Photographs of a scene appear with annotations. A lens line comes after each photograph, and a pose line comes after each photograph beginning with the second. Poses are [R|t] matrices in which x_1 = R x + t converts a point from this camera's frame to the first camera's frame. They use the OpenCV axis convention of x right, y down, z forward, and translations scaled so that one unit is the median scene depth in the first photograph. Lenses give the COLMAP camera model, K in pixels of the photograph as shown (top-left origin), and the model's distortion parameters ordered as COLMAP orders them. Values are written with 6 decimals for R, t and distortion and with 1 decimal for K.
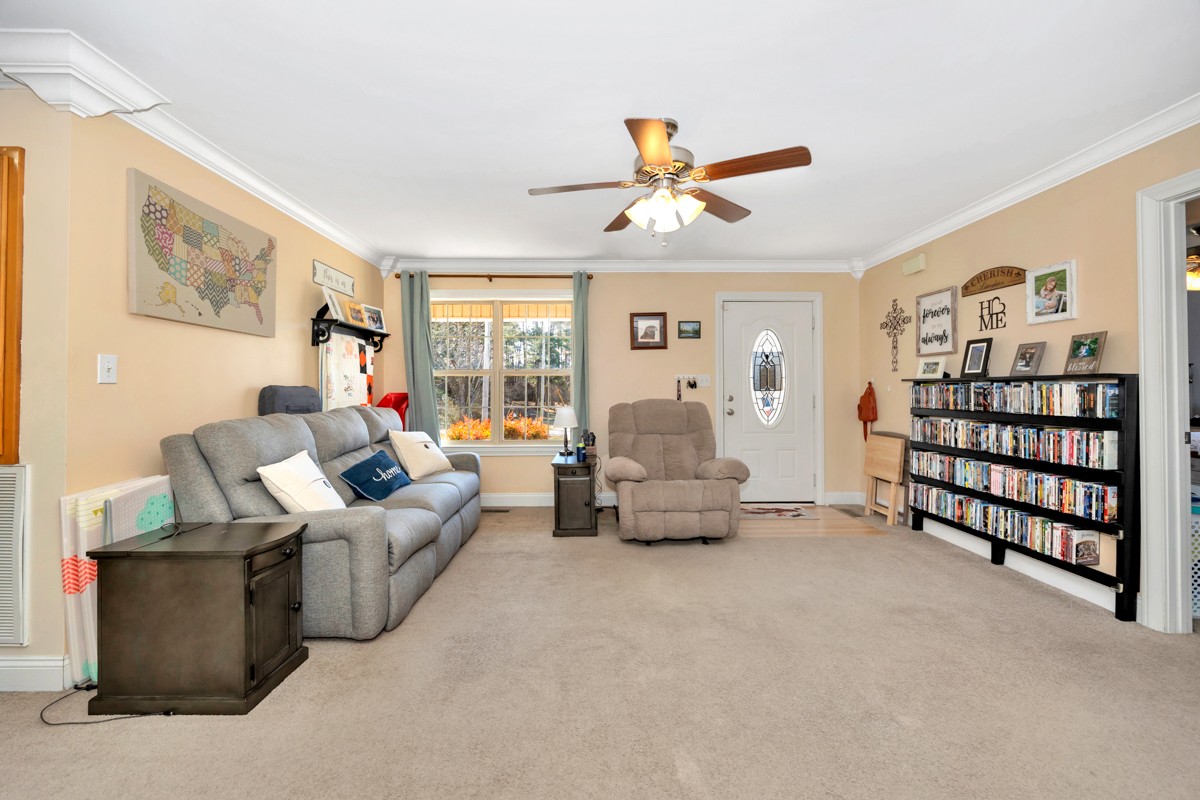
lens RADIAL K [[470.2, 0, 600.0], [0, 470.2, 400.0], [0, 0, 1]] dist [-0.007780, -0.000011]
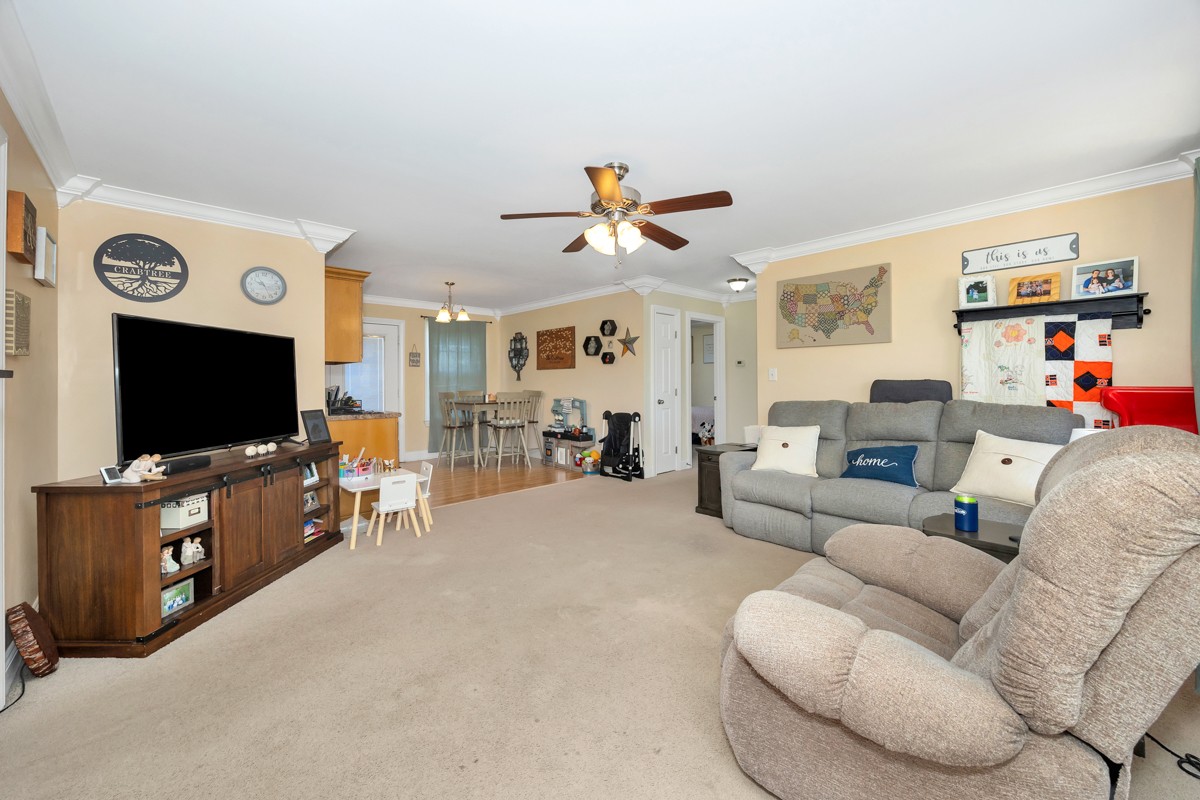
lens RADIAL K [[474.0, 0, 594.0], [0, 474.0, 381.2], [0, 0, 1]] dist [-0.000919, -0.000090]
pose [[-0.747272, 0.005403, -0.664496, 0.763854], [-0.003042, 0.999929, 0.011552, -0.040964], [0.664511, 0.010654, -0.747202, 1.456223]]
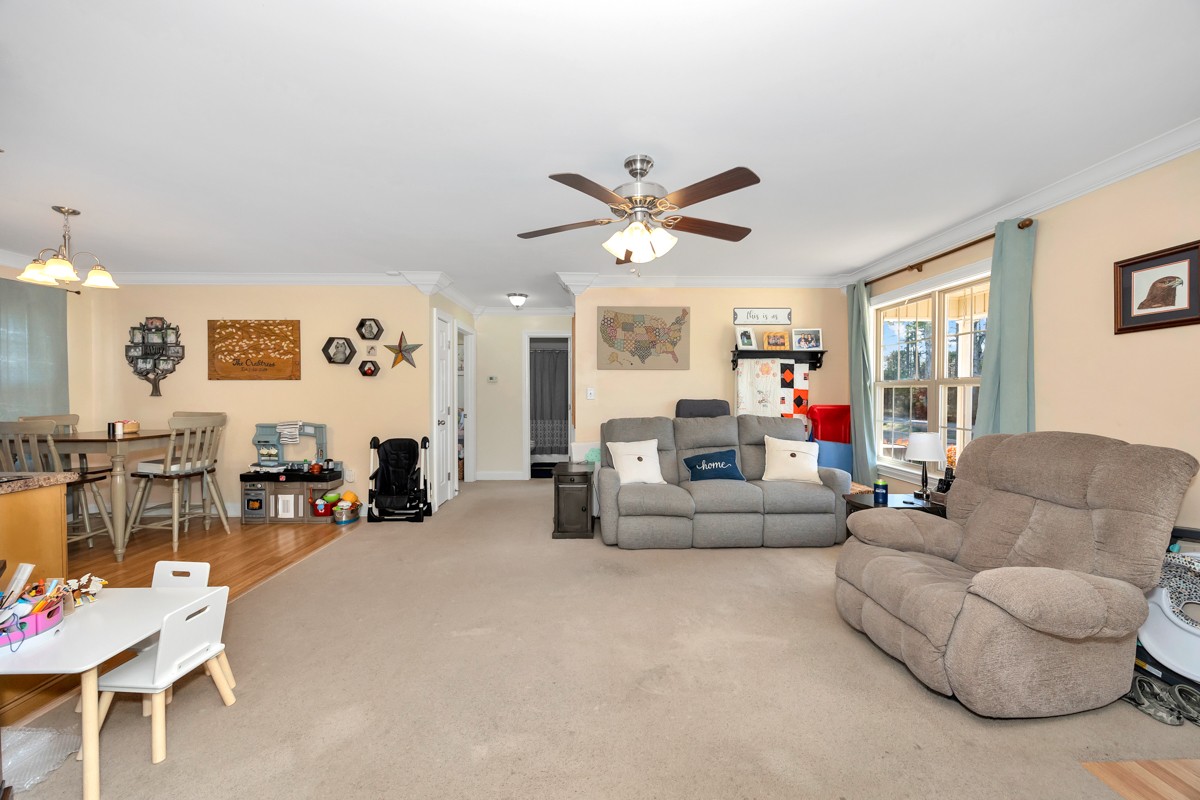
lens RADIAL K [[470.2, 0, 600.0], [0, 470.2, 400.0], [0, 0, 1]] dist [-0.007780, -0.000011]
pose [[0.011235, 0.017305, -0.999787, 0.926866], [-0.017307, 0.999704, 0.017109, -0.052653], [0.999787, 0.017111, 0.011531, 0.695105]]
